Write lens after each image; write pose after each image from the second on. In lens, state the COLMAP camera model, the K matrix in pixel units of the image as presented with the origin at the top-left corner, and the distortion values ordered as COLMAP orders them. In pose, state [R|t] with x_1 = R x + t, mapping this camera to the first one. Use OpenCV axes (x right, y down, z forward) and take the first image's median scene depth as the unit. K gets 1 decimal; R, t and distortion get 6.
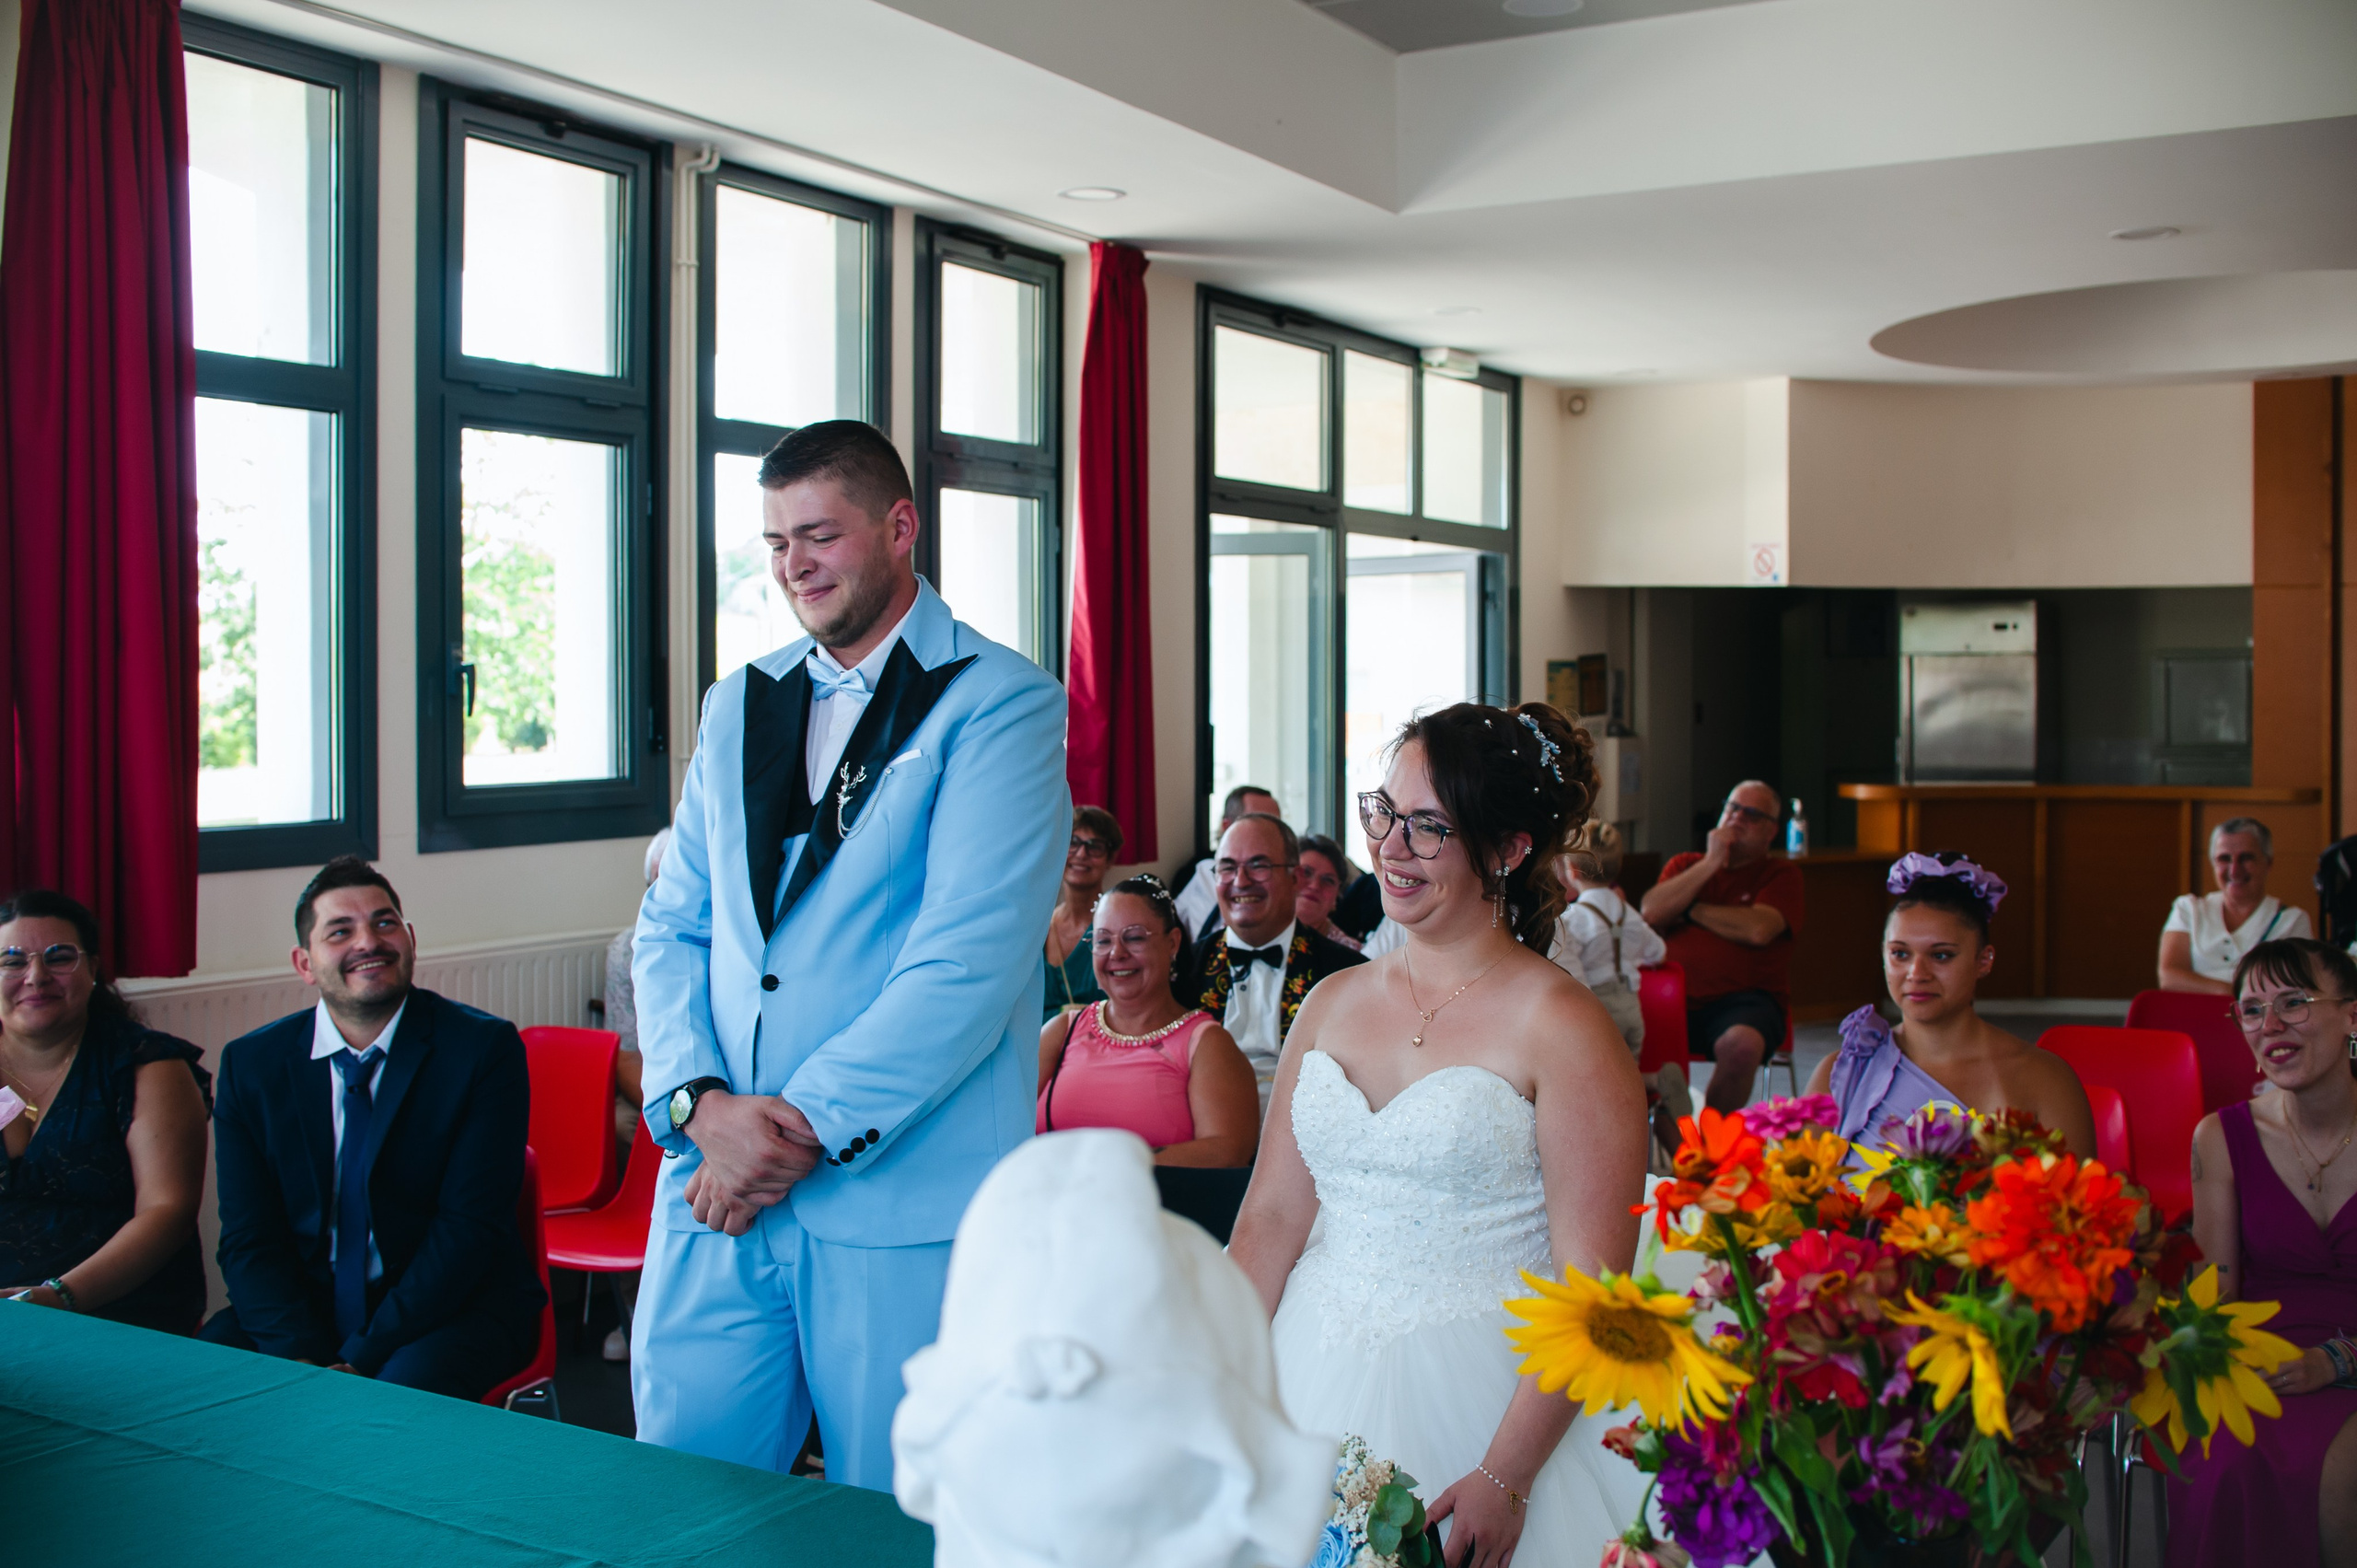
lens RADIAL K [[2327.8, 0, 1228.4], [0, 2327.8, 742.4], [0, 0, 1]] dist [-0.107291, 0.126871]
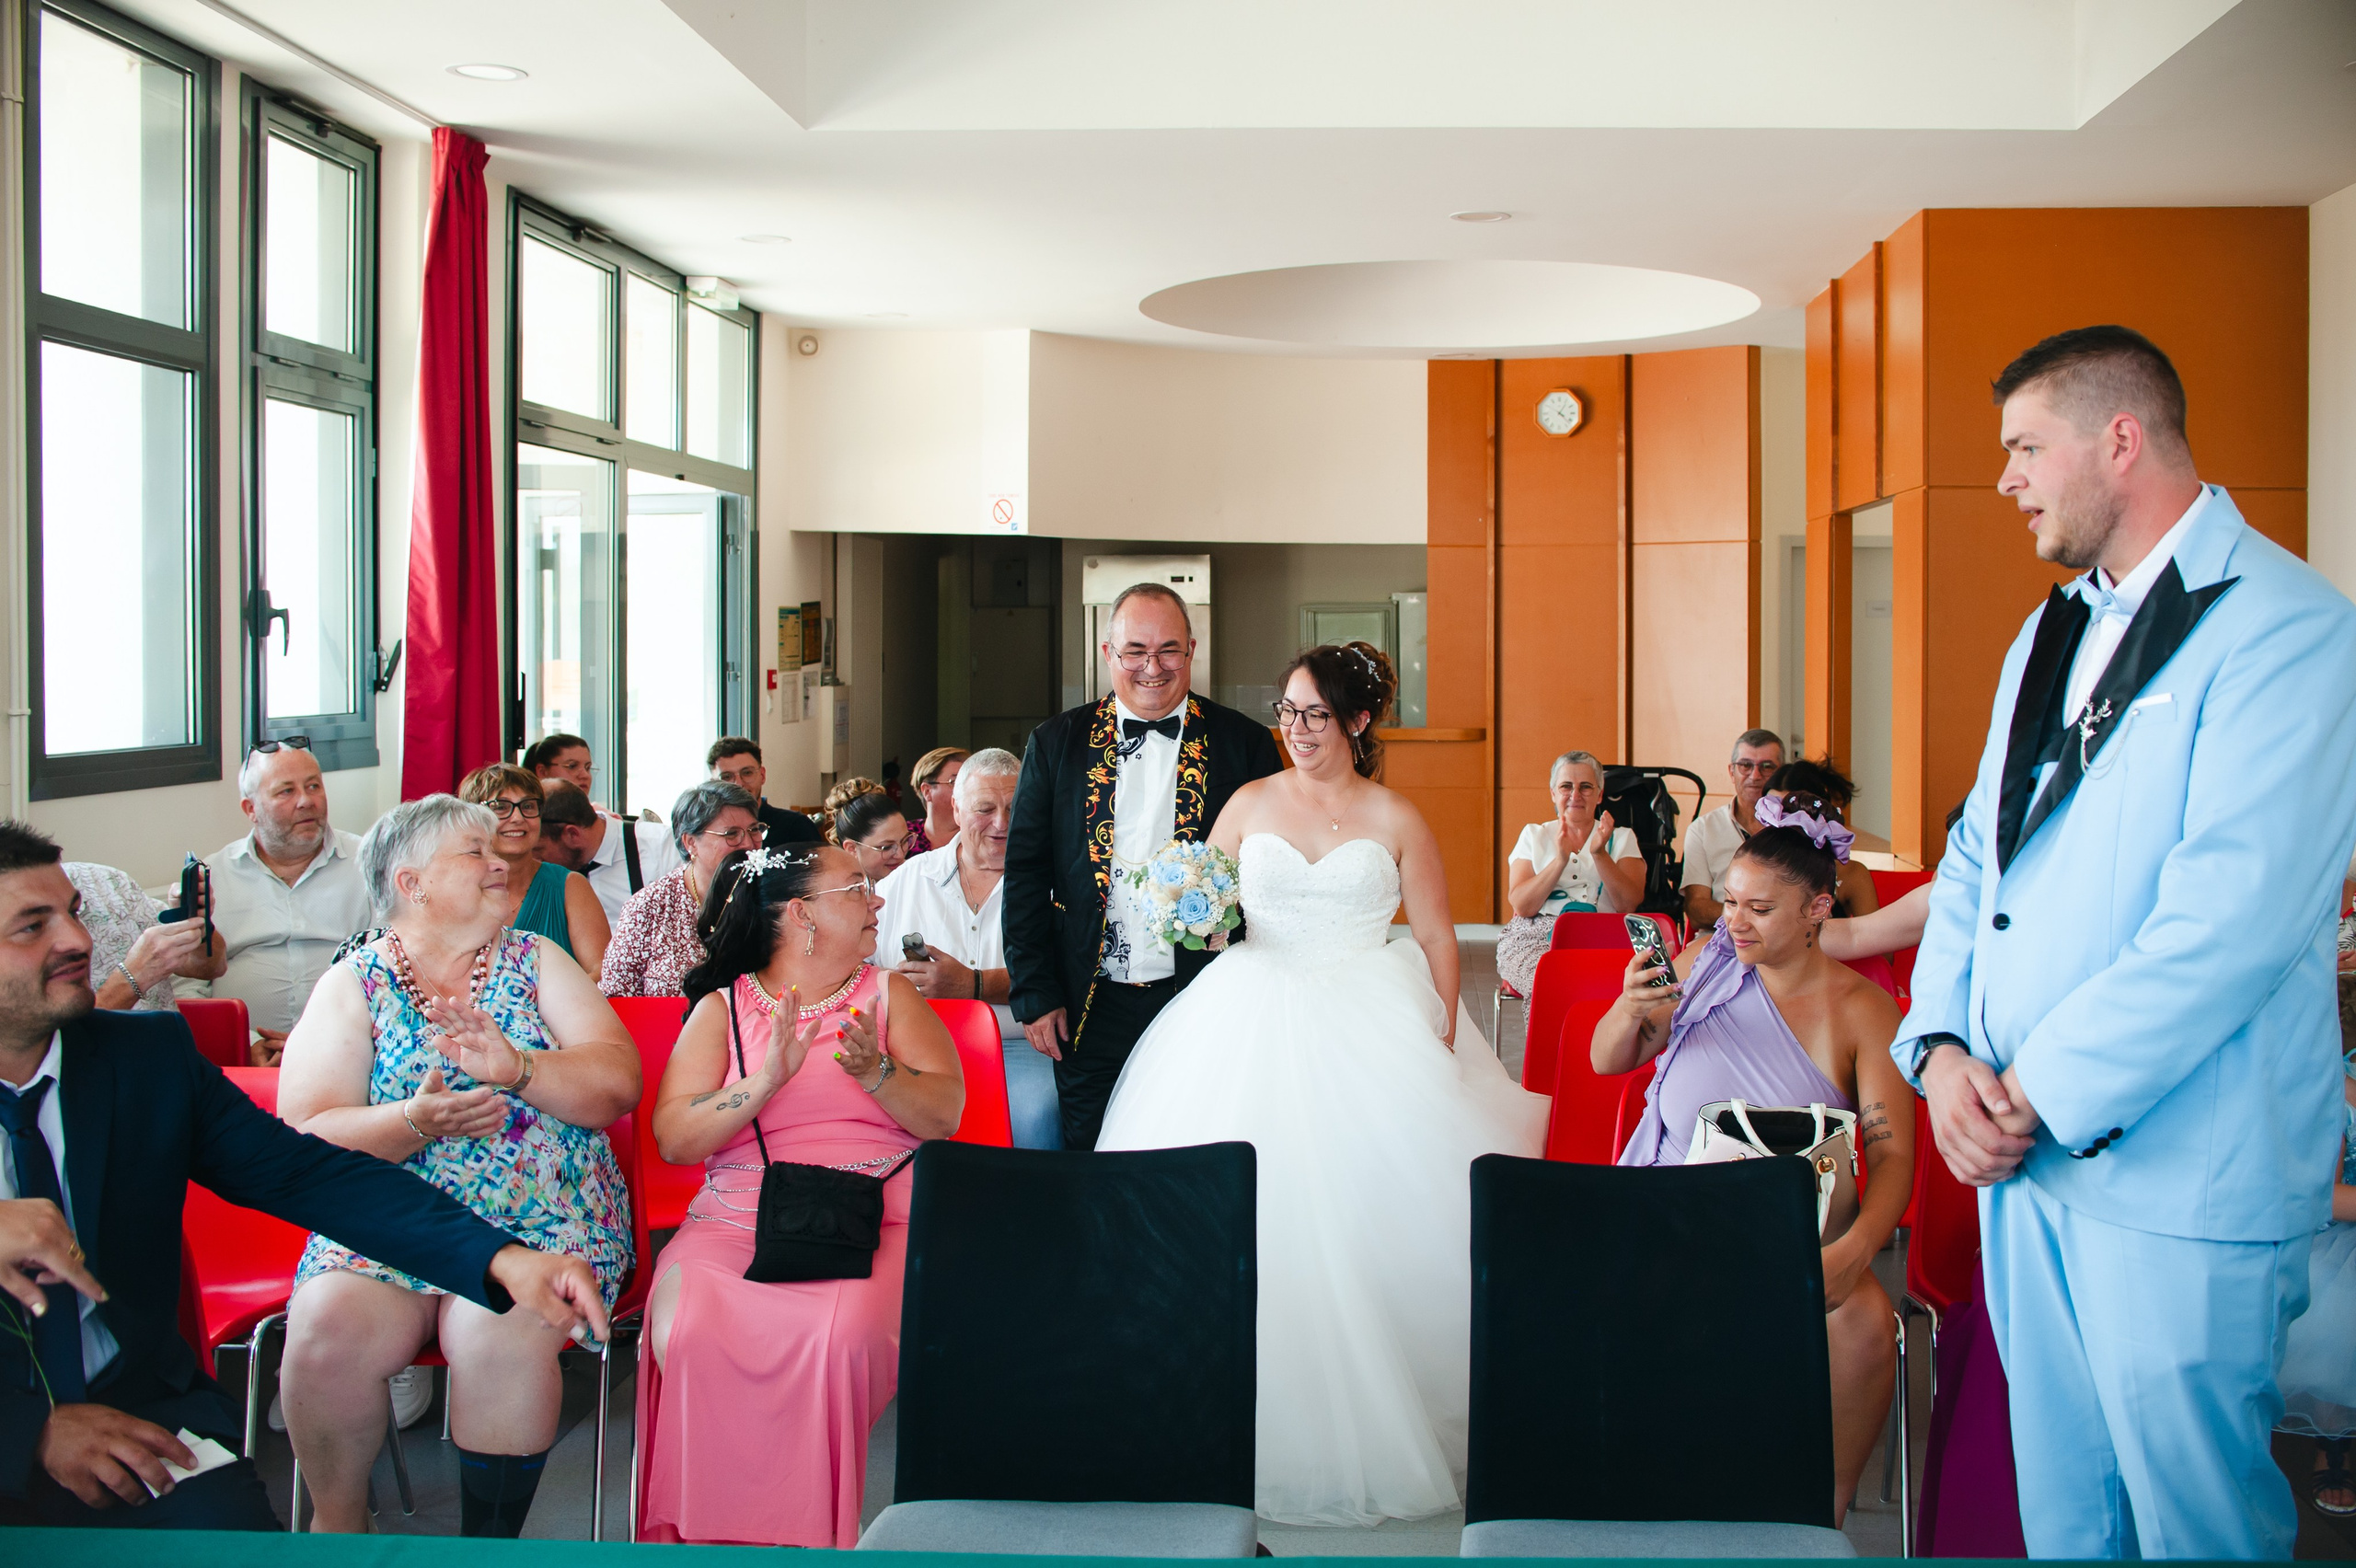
lens RADIAL K [[2306.3, 0, 1354.7], [0, 2306.3, 648.8], [0, 0, 1]] dist [-0.007252, -0.004575]
pose [[0.884602, 0.001956, 0.466343, -0.122471], [0.006855, 0.999829, -0.017197, 0.000591], [-0.466297, 0.018410, 0.884437, 0.046656]]
